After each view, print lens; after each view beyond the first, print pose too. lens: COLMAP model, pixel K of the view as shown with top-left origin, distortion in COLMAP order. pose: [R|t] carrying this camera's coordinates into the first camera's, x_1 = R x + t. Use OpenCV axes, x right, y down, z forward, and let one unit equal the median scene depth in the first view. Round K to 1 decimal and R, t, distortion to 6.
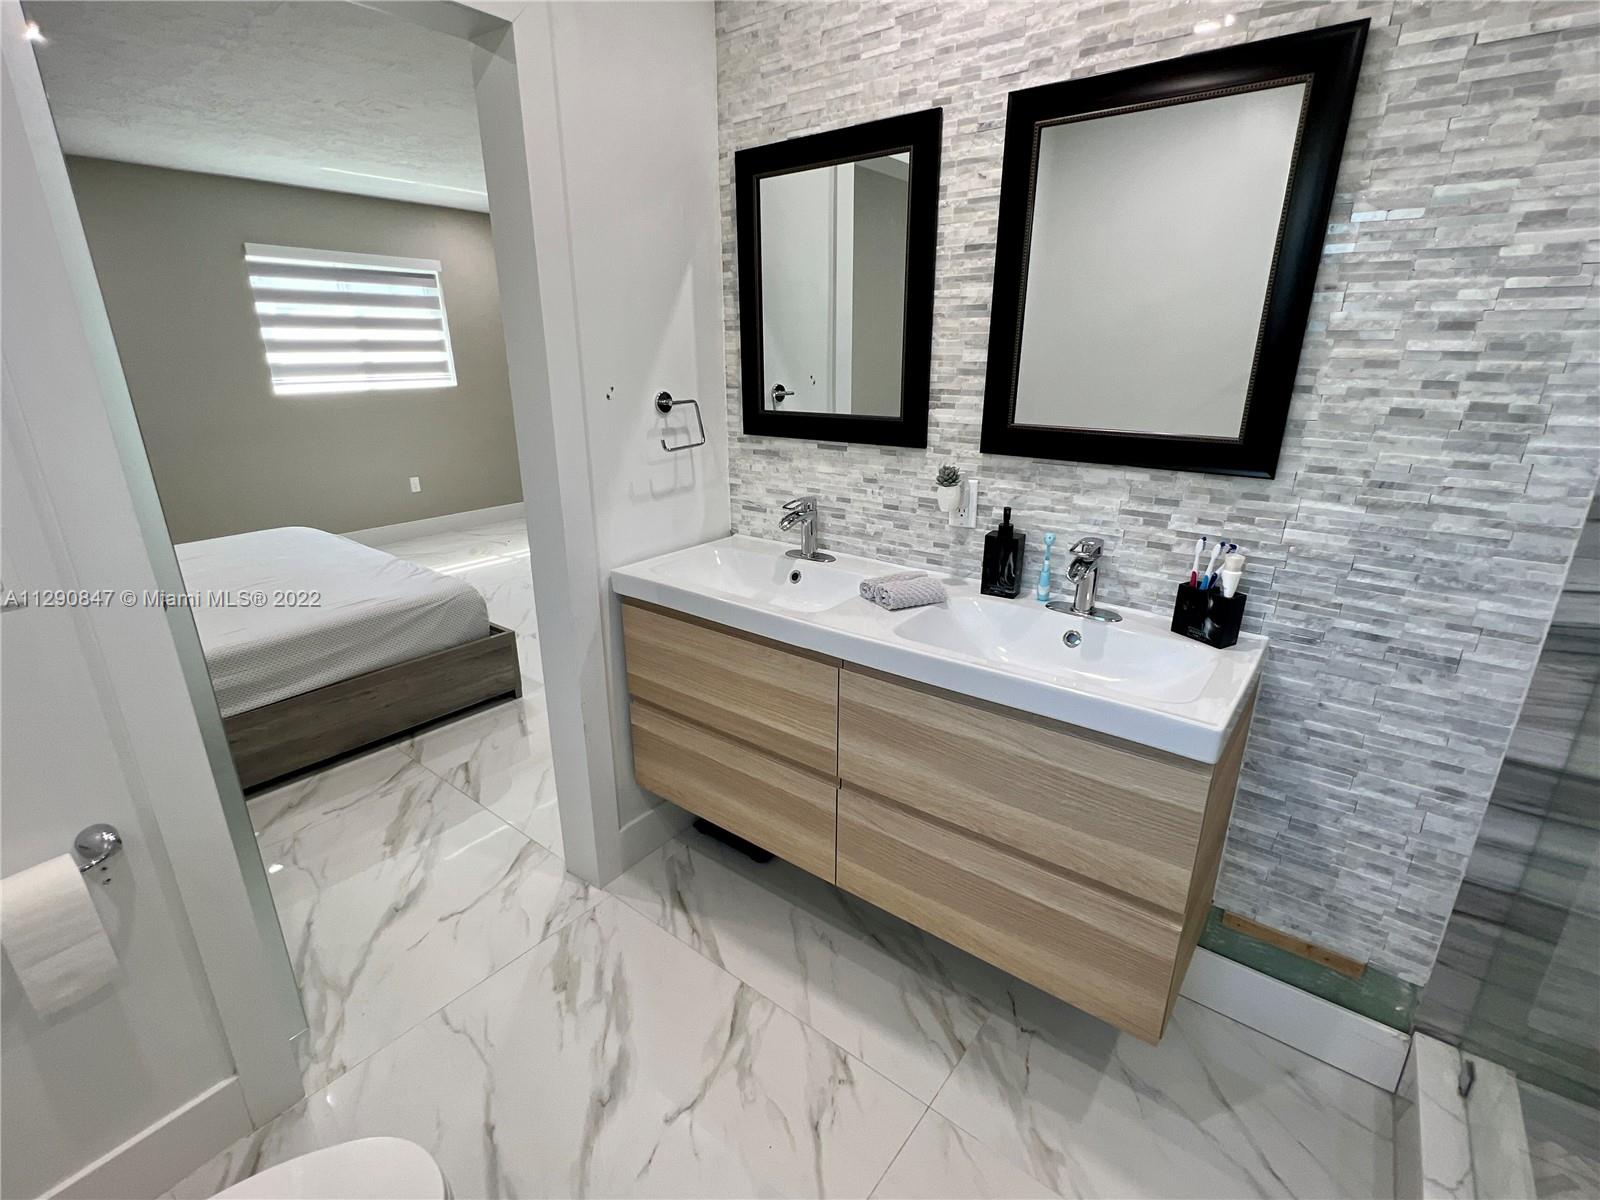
lens RADIAL K [[750.2, 0, 790.5], [0, 750.2, 587.1], [0, 0, 1]] dist [-0.003618, 0.000128]
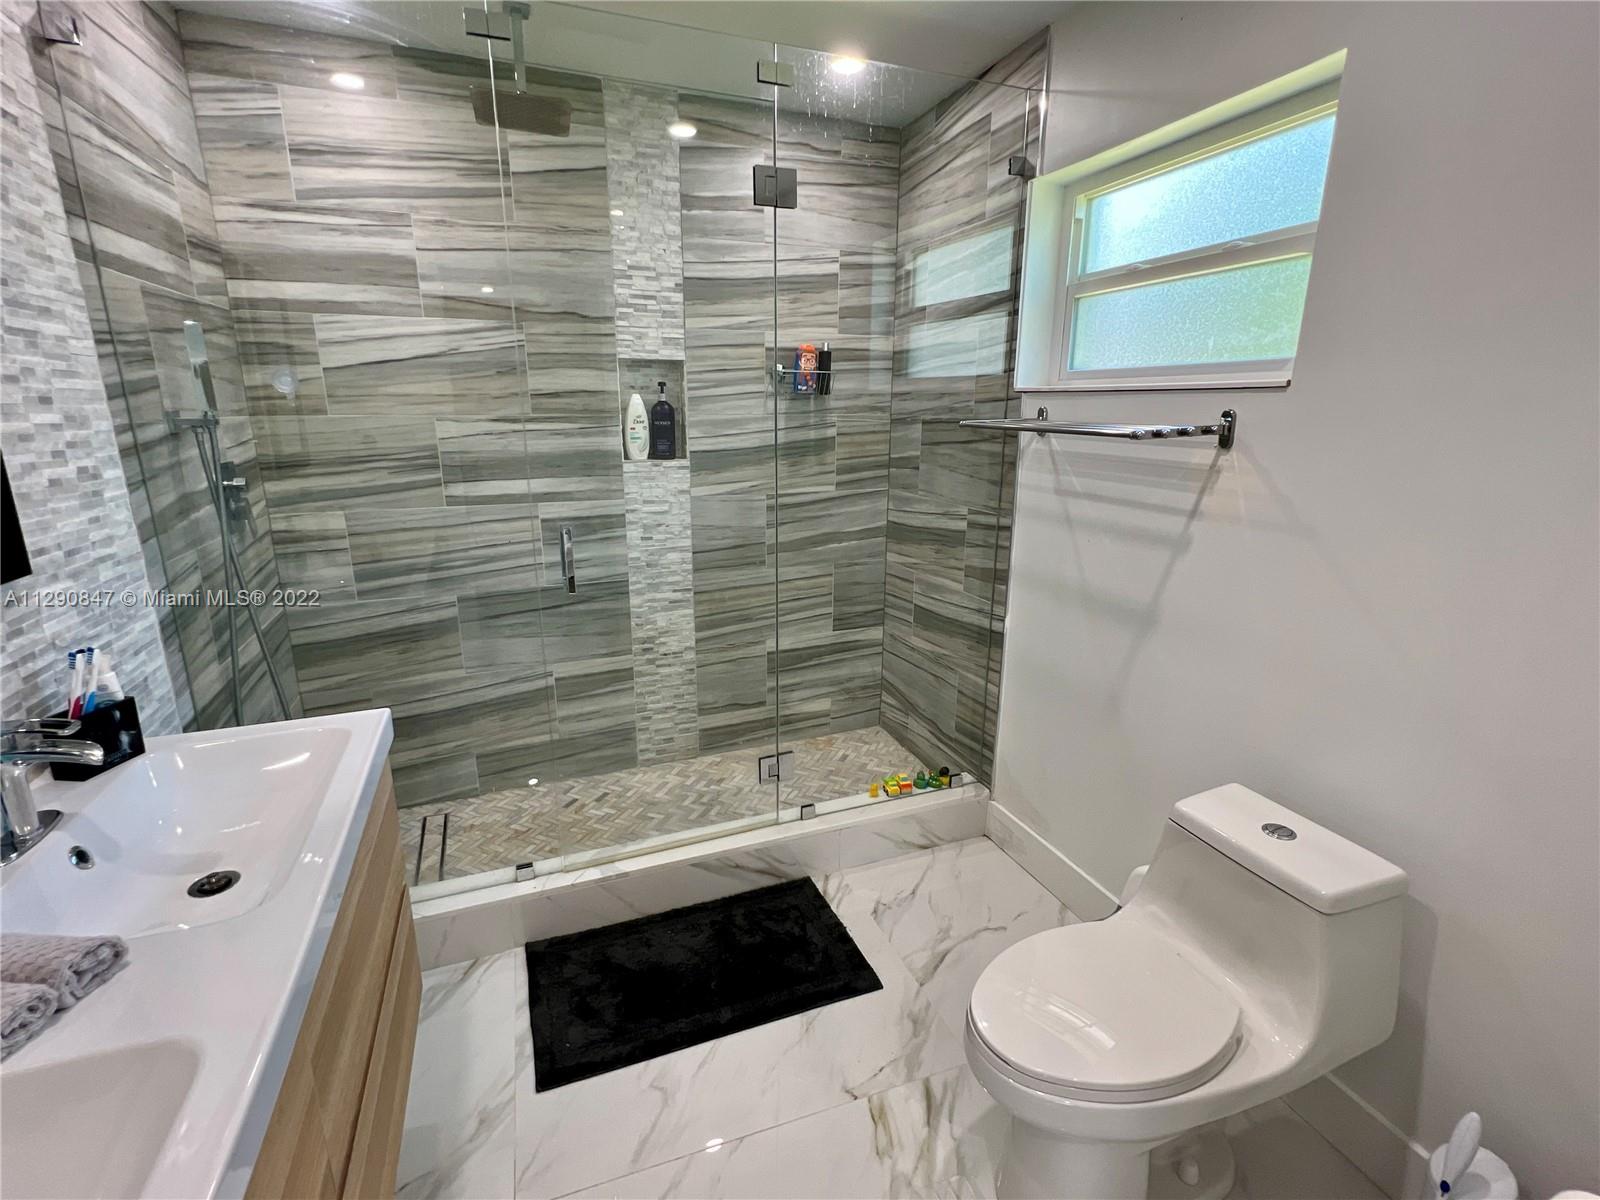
lens RADIAL K [[750.2, 0, 796.4], [0, 750.2, 596.8], [0, 0, 1]] dist [-0.003618, 0.000128]
pose [[-0.849362, -0.126814, 0.512350, -0.575335], [0.169394, 0.853863, 0.492161, -0.421949], [-0.499890, 0.504812, -0.703758, 1.262240]]
